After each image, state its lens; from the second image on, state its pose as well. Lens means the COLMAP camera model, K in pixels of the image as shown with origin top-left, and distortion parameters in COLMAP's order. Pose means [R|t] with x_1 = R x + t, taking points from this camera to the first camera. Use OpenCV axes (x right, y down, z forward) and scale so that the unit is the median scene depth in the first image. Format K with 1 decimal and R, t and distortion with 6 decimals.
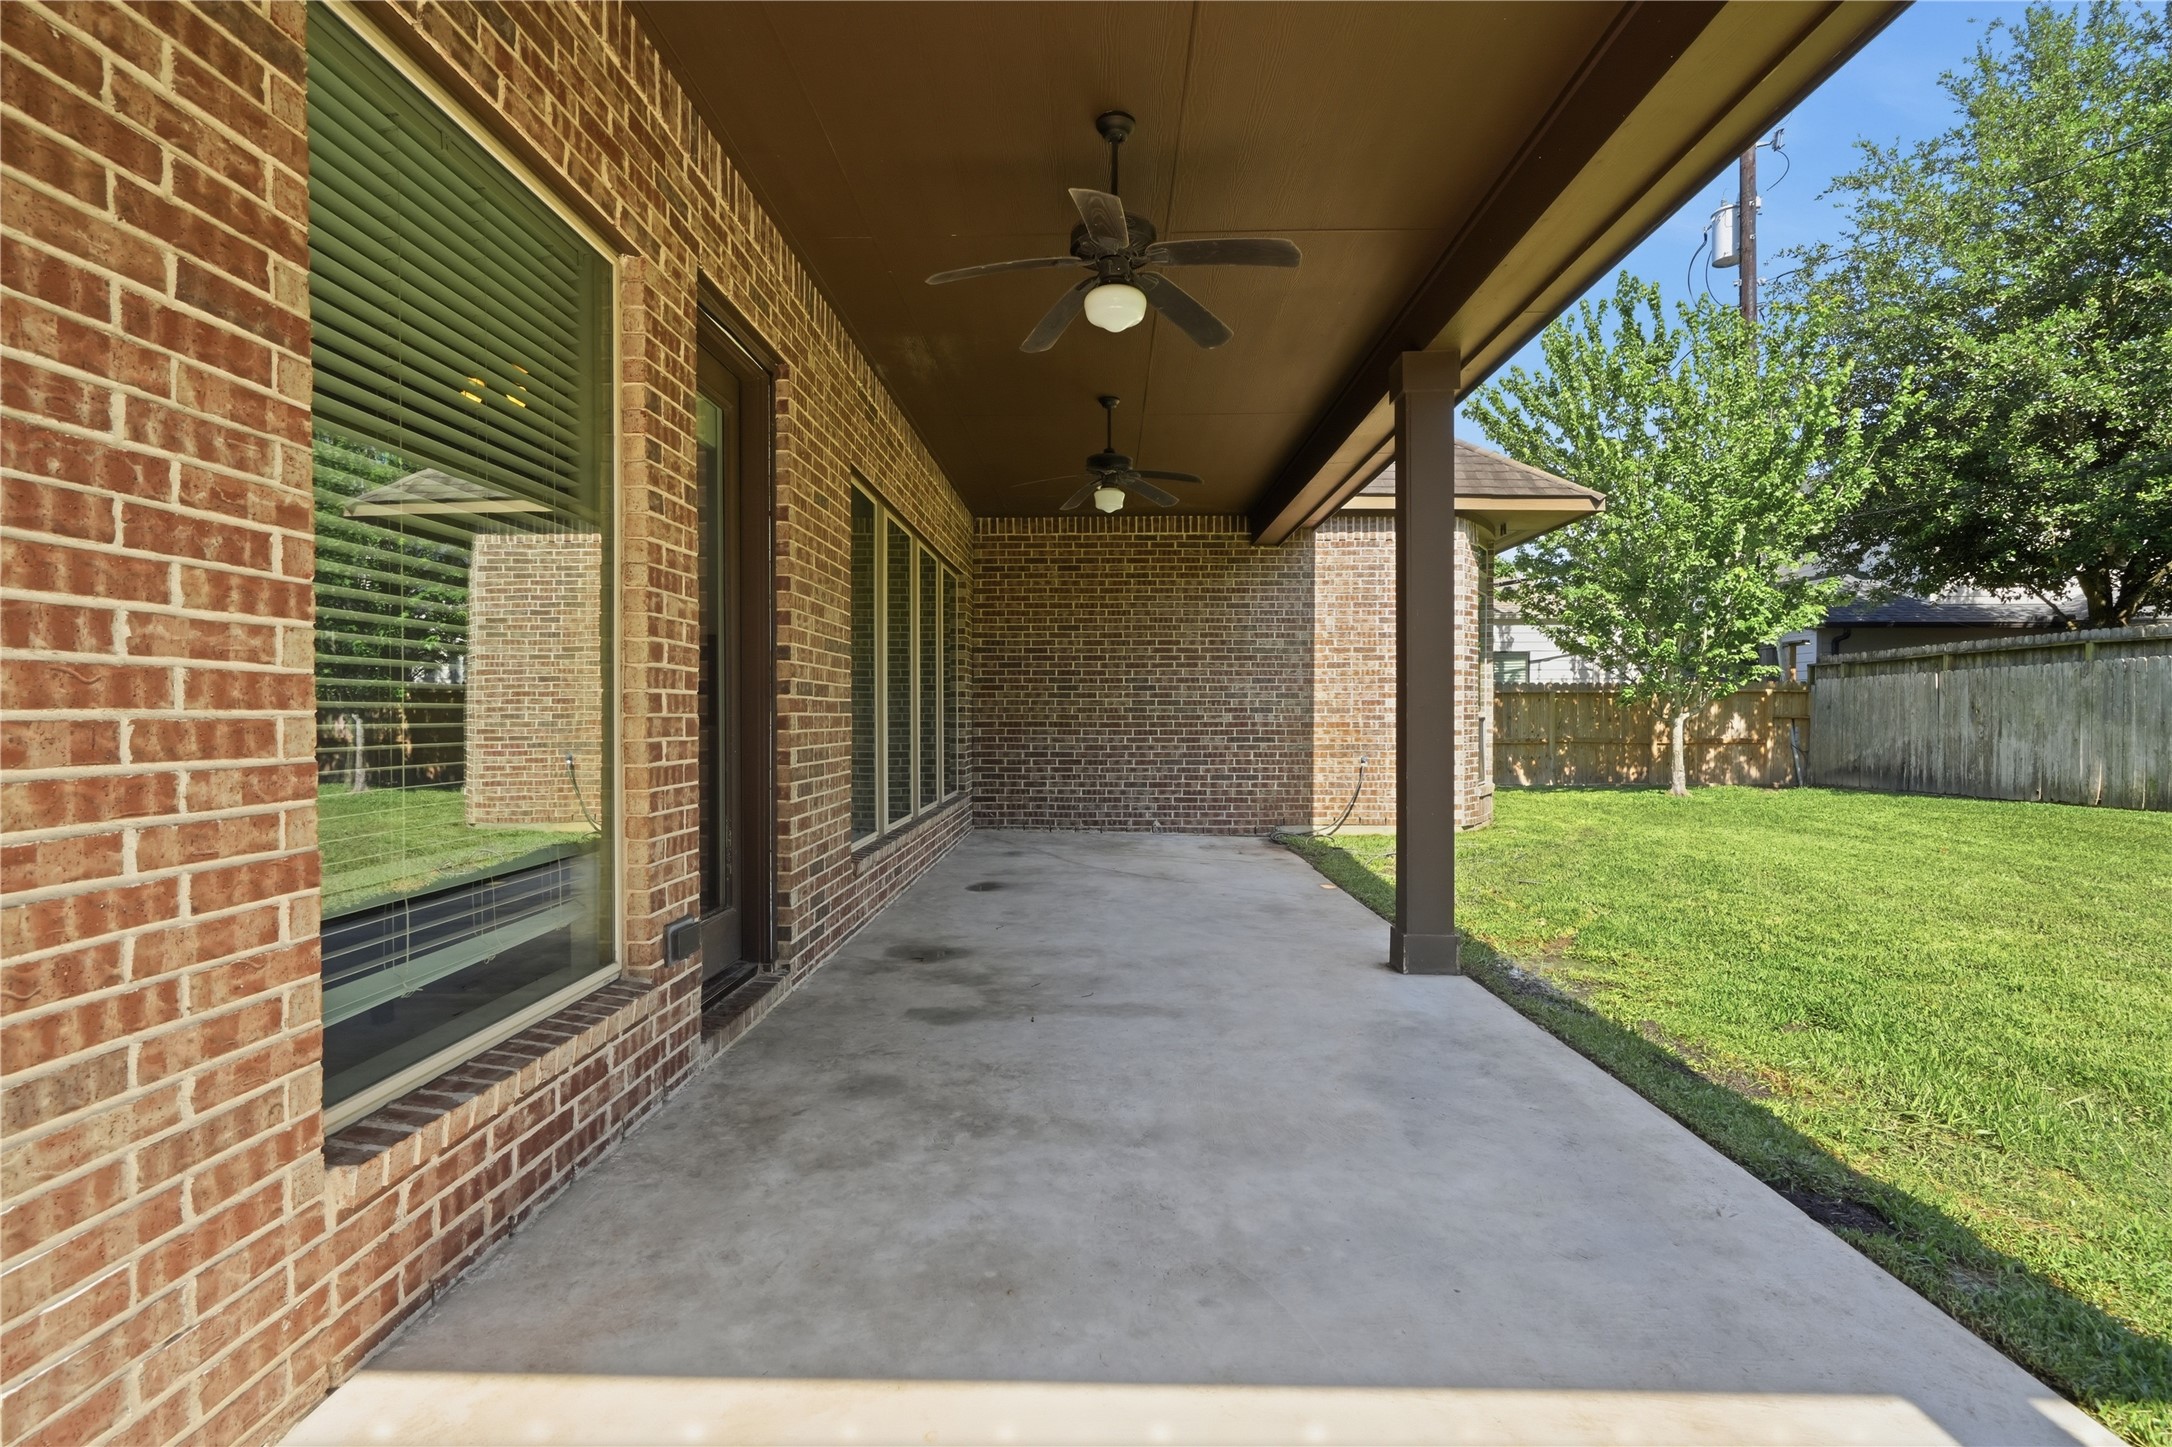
lens RADIAL K [[971.3, 0, 1086.0], [0, 971.3, 723.5], [0, 0, 1]] dist [-0.003337, 0.000313]
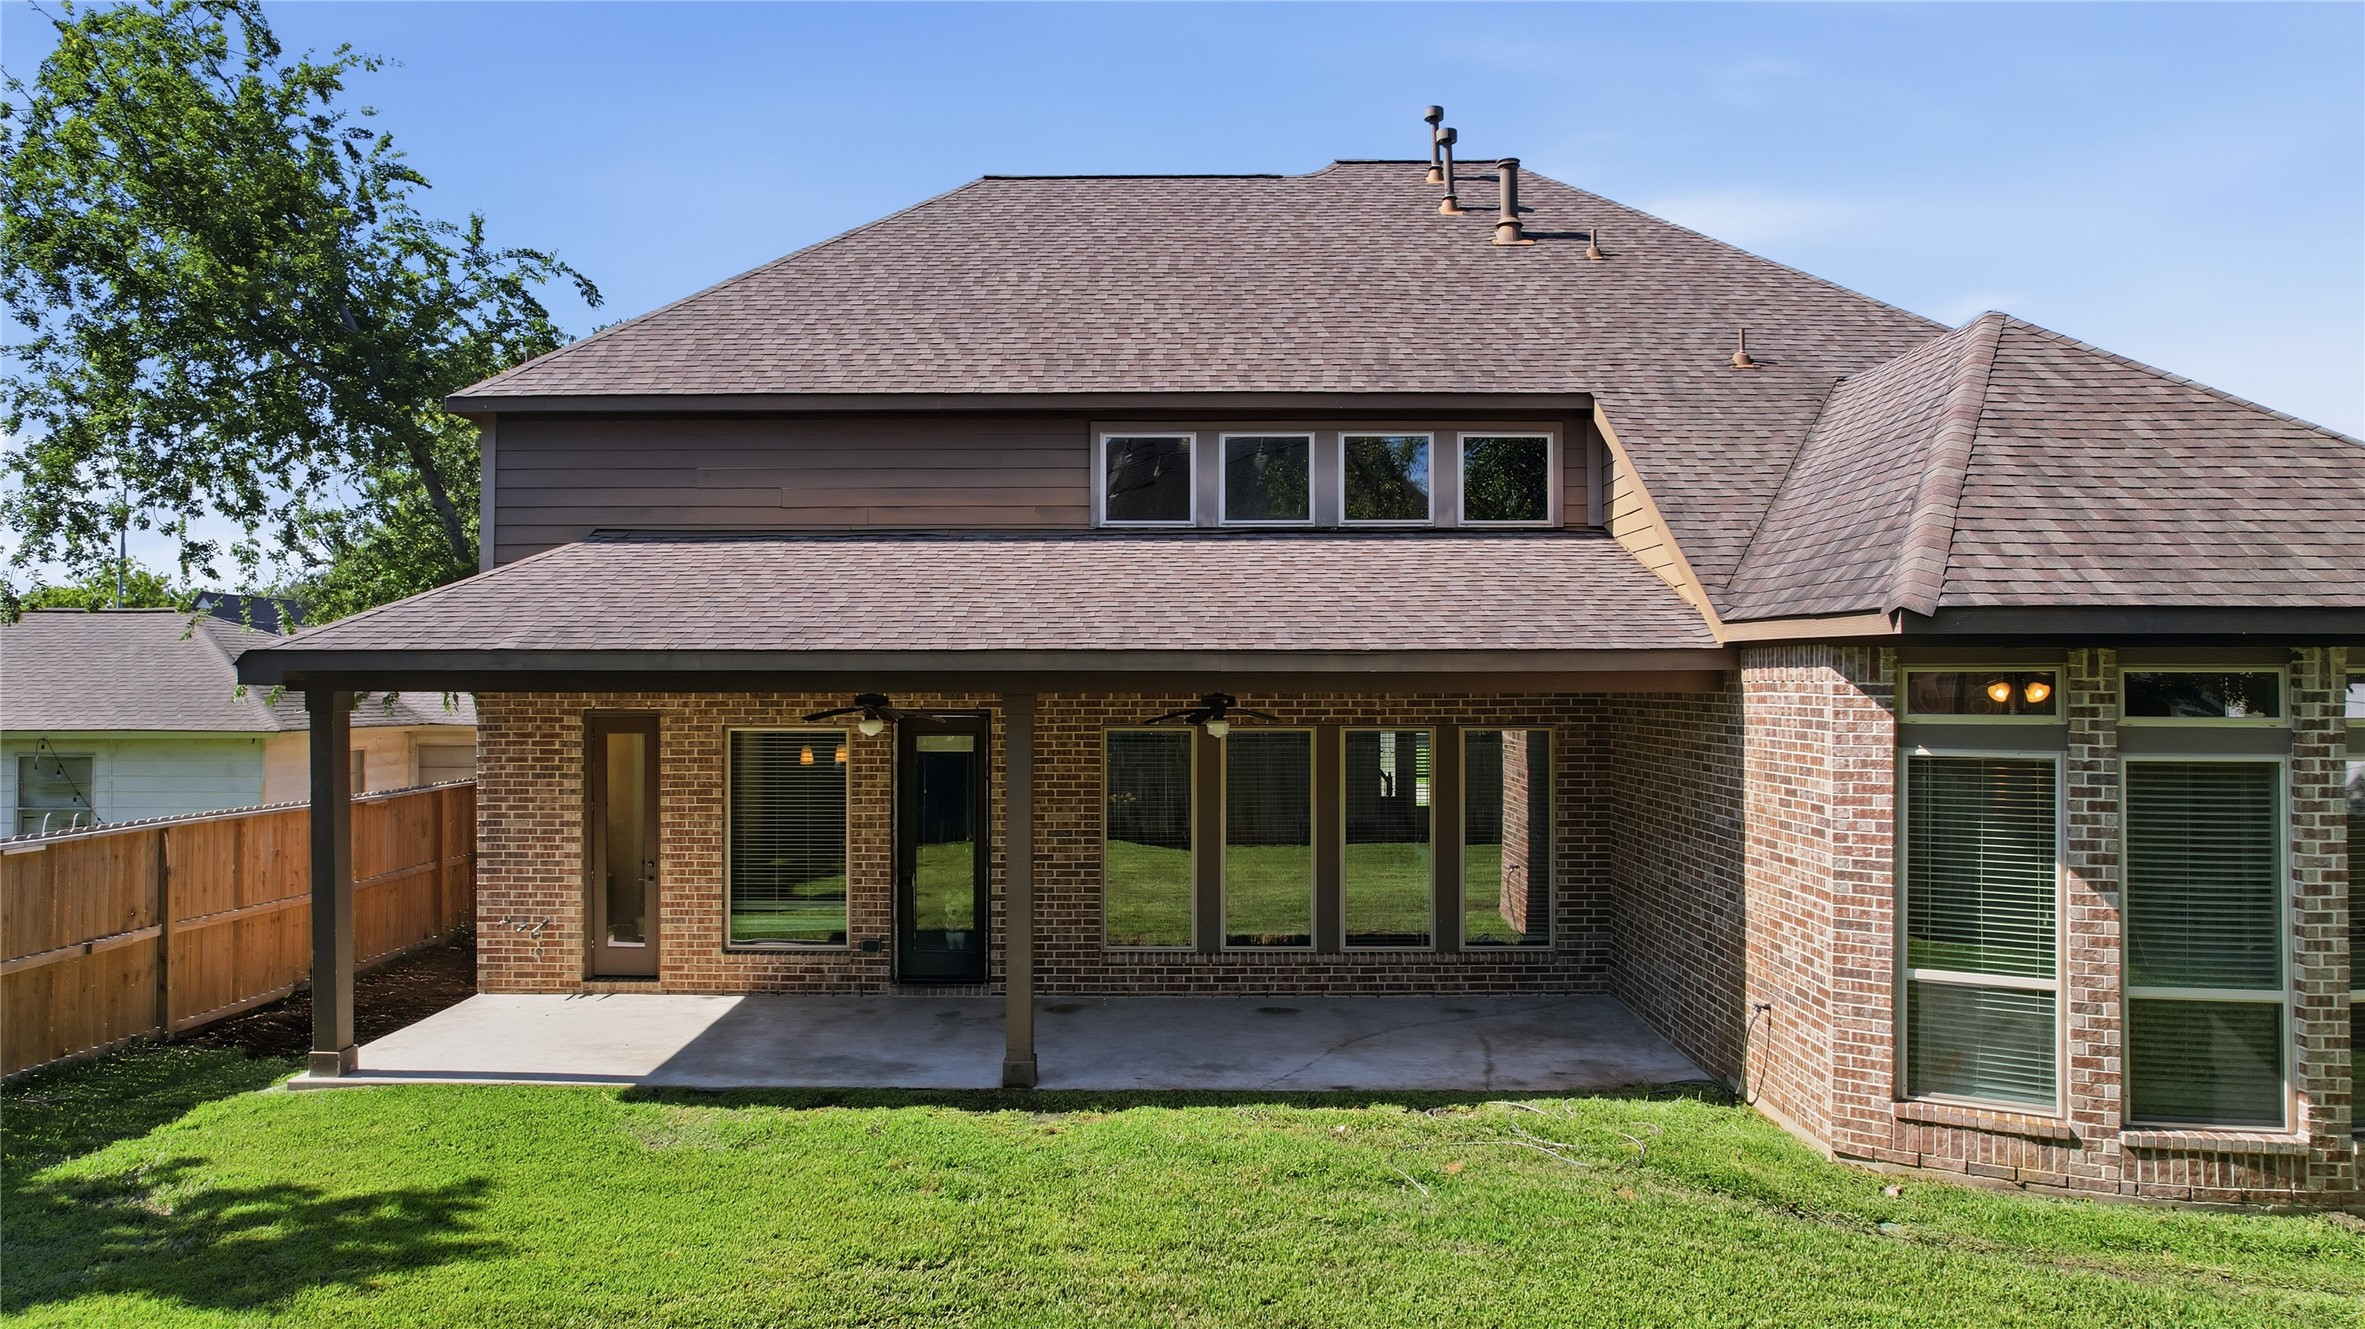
lens RADIAL K [[1528.1, 0, 1182.5], [0, 1528.1, 664.5], [0, 0, 1]] dist [-0.063760, 0.060537]
pose [[0.031330, -0.015734, -0.999385, 5.850092], [-0.012374, 0.999793, -0.016128, -0.785188], [0.999432, 0.012871, 0.031129, 2.467055]]
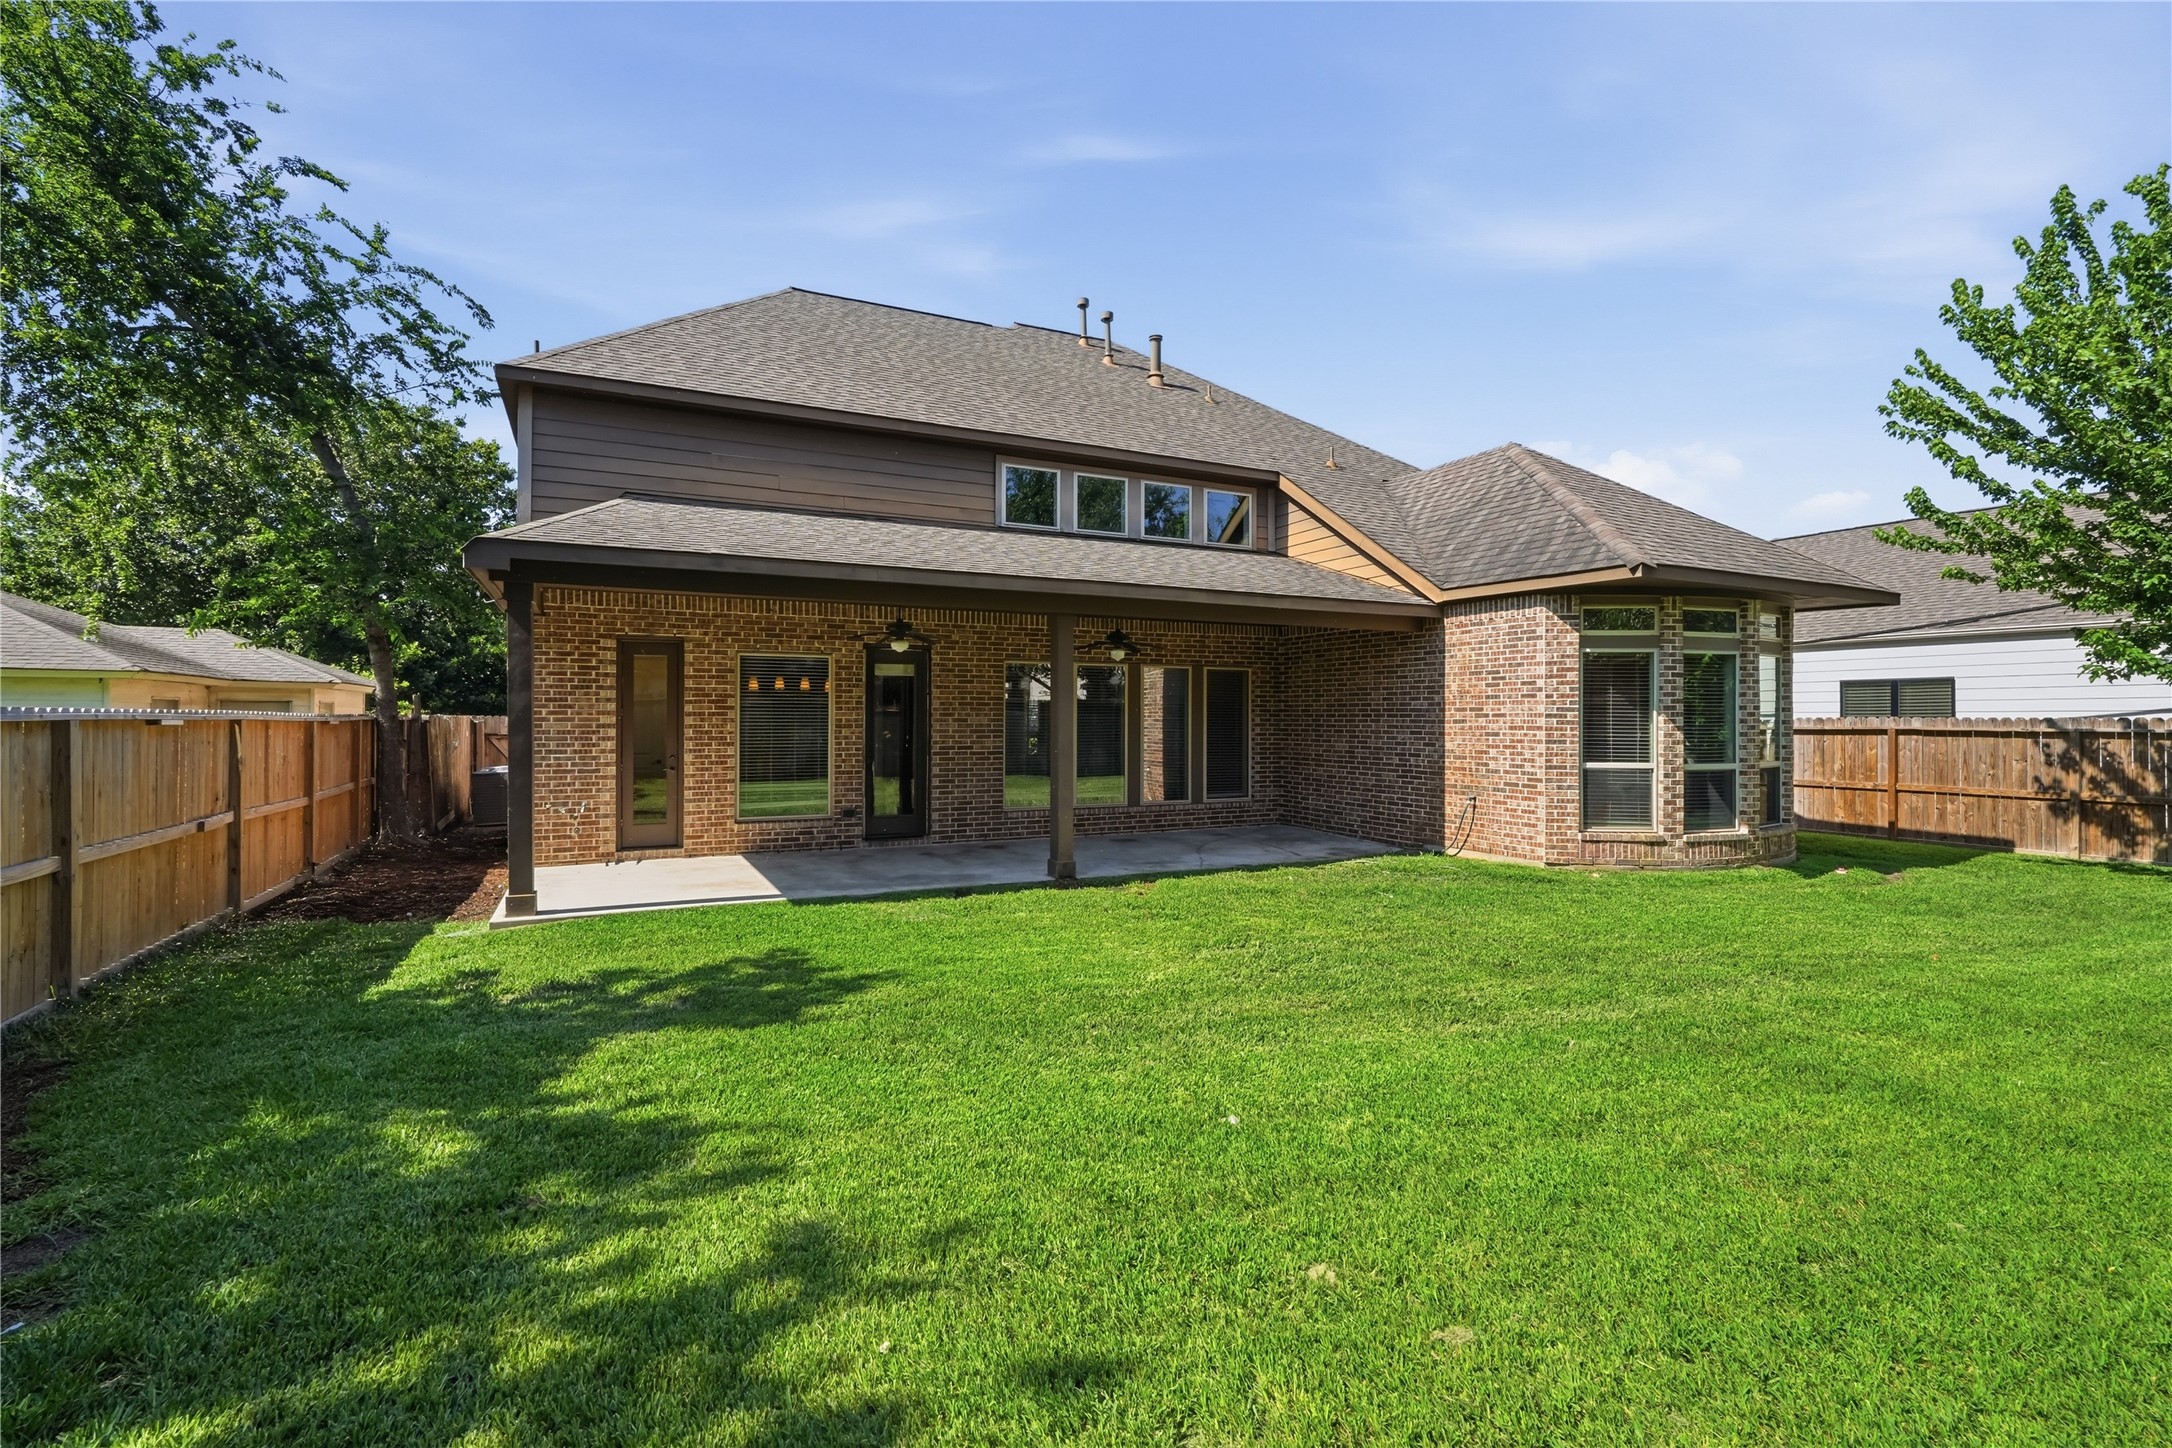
lens RADIAL K [[971.3, 0, 1086.0], [0, 971.3, 724.0], [0, 0, 1]] dist [-0.003337, 0.000313]
pose [[0.467521, 0.004609, -0.883970, 5.062055], [-0.012363, 0.999923, -0.001325, -0.217049], [0.883896, 0.011548, 0.467542, -0.067918]]
